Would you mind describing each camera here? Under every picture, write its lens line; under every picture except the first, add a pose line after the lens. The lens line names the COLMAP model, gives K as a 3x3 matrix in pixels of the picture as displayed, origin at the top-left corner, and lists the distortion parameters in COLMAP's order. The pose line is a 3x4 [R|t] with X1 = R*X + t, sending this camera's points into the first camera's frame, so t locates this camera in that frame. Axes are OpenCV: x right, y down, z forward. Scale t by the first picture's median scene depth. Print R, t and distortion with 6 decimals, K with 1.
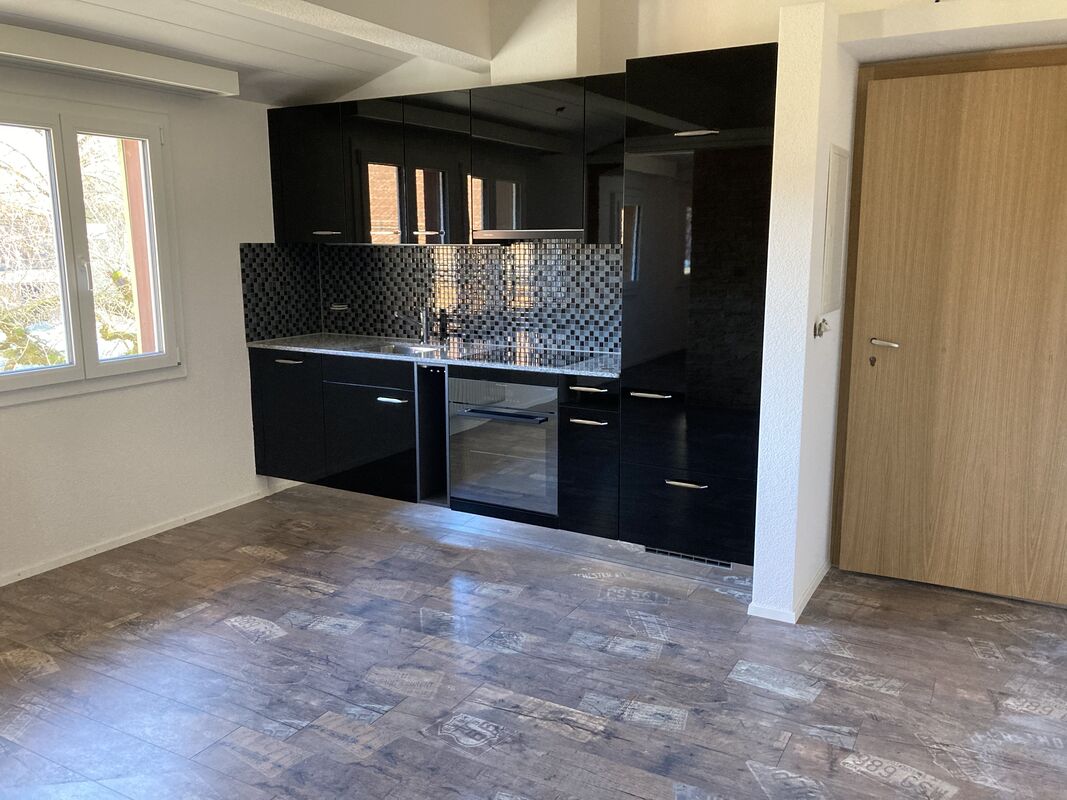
lens RADIAL K [[868.2, 0, 534.8], [0, 868.2, 391.7], [0, 0, 1]] dist [0.016733, 0.001325]
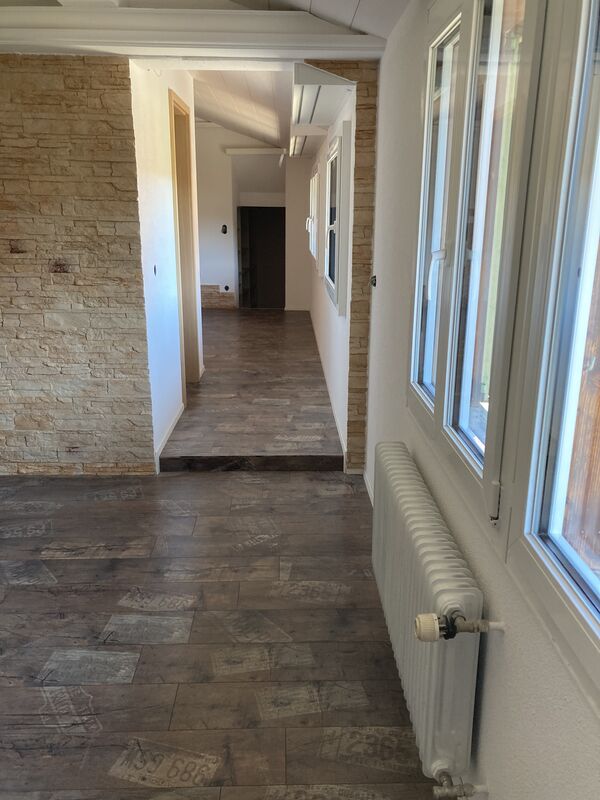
lens RADIAL K [[650.9, 0, 300.1], [0, 650.9, 392.2], [0, 0, 1]] dist [0.016733, 0.001325]
pose [[-0.857096, 0.137529, -0.496460, -0.342954], [-0.091898, 0.907431, 0.410030, -0.188709], [0.506894, 0.397058, -0.765117, 1.076154]]
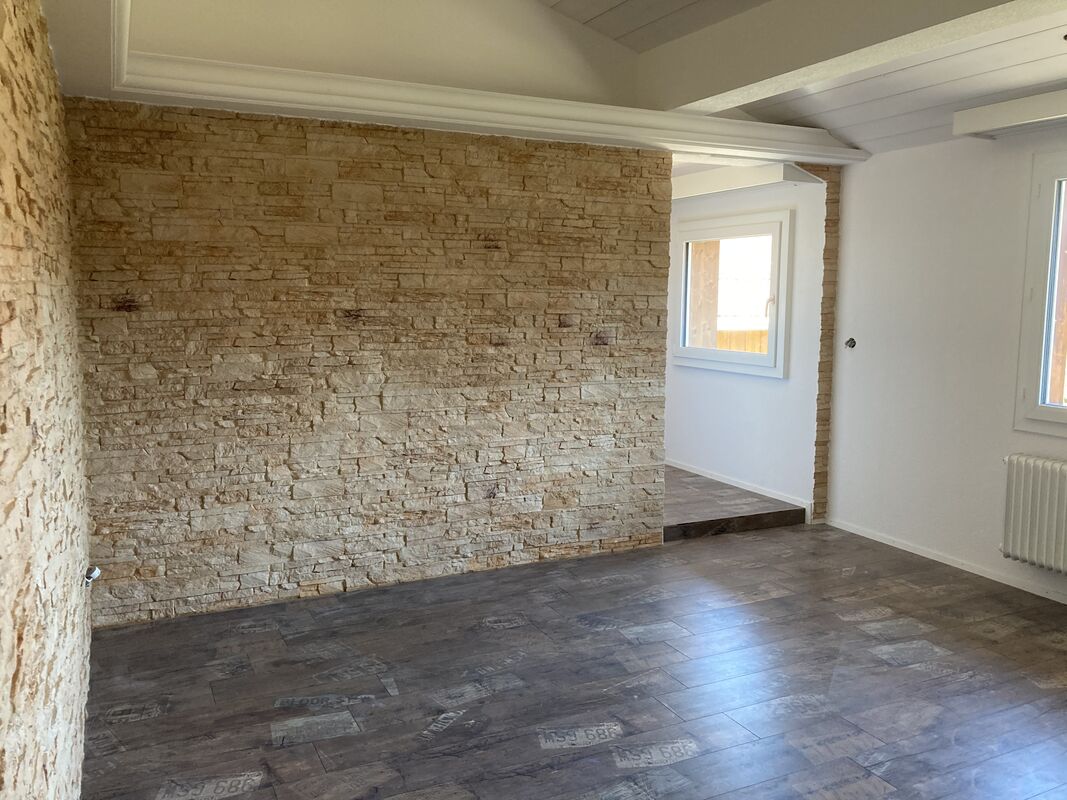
lens RADIAL K [[866.2, 0, 532.6], [0, 866.2, 385.5], [0, 0, 1]] dist [0.218179, -0.575783]
pose [[-0.566569, 0.088303, -0.819269, 0.493159], [-0.145800, 0.967812, 0.205141, -0.124053], [0.811013, 0.235676, -0.535458, 0.761576]]
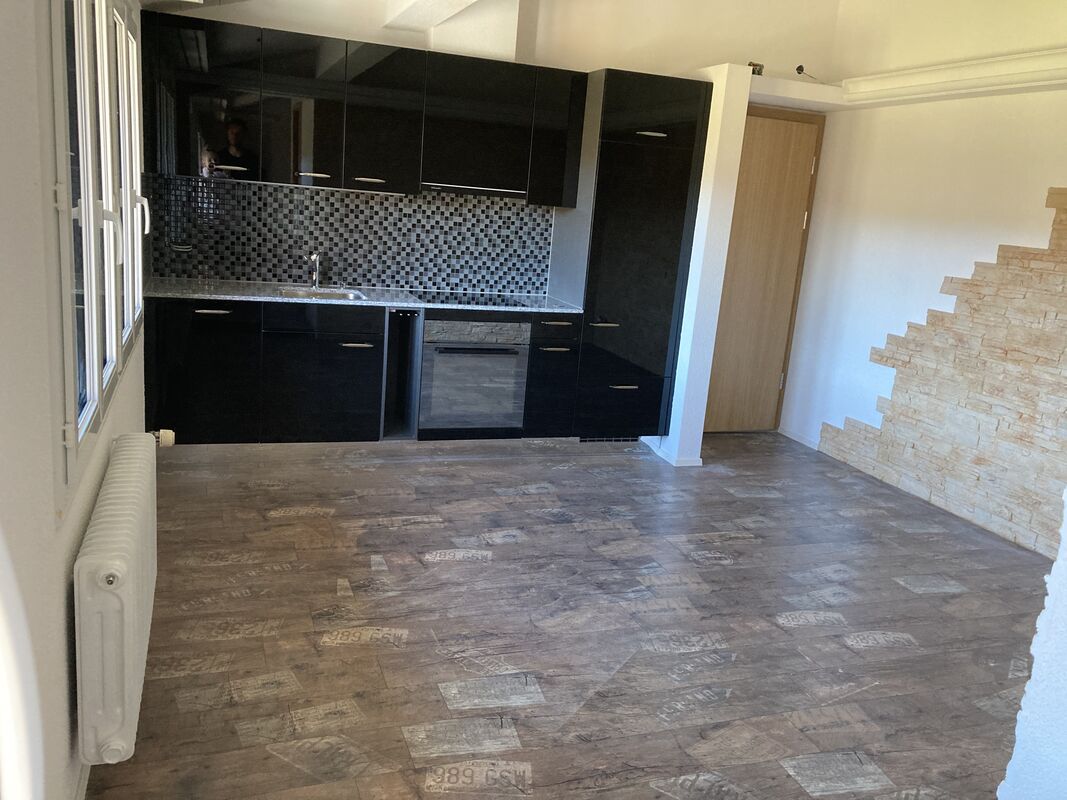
lens RADIAL K [[862.6, 0, 522.4], [0, 862.6, 390.6], [0, 0, 1]] dist [0.090467, -0.119036]
pose [[0.652230, -0.113340, 0.749500, -0.901666], [0.048960, 0.992993, 0.107556, -0.041405], [-0.756439, -0.033456, 0.653208, 0.200621]]
